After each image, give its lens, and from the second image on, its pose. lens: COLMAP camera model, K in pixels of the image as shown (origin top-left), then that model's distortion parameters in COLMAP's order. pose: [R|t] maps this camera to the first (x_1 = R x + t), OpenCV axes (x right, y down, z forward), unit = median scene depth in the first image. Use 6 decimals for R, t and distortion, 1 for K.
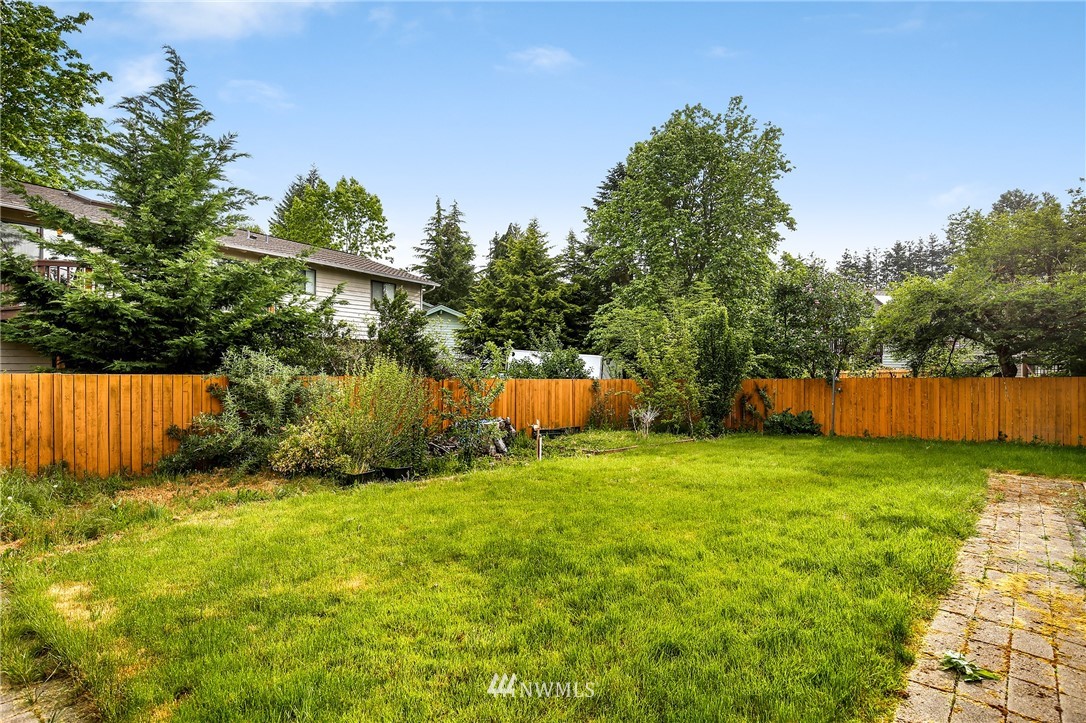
lens RADIAL K [[581.5, 0, 543.4], [0, 581.5, 363.8], [0, 0, 1]] dist [-0.014033, 0.002666]
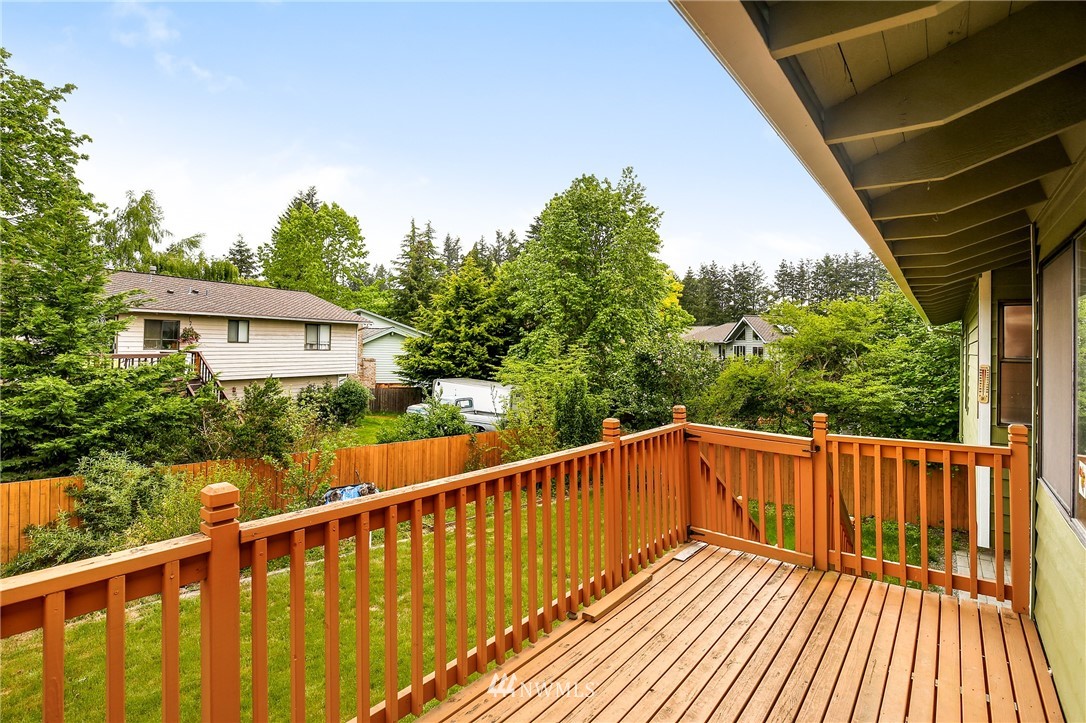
lens RADIAL K [[512.2, 0, 536.9], [0, 512.2, 339.6], [0, 0, 1]] dist [-0.022678, -0.000321]
pose [[0.999868, 0.016178, 0.001759, 0.130187], [-0.016172, 0.999864, -0.003164, -0.097795], [-0.001810, 0.003135, 0.999993, -0.002128]]
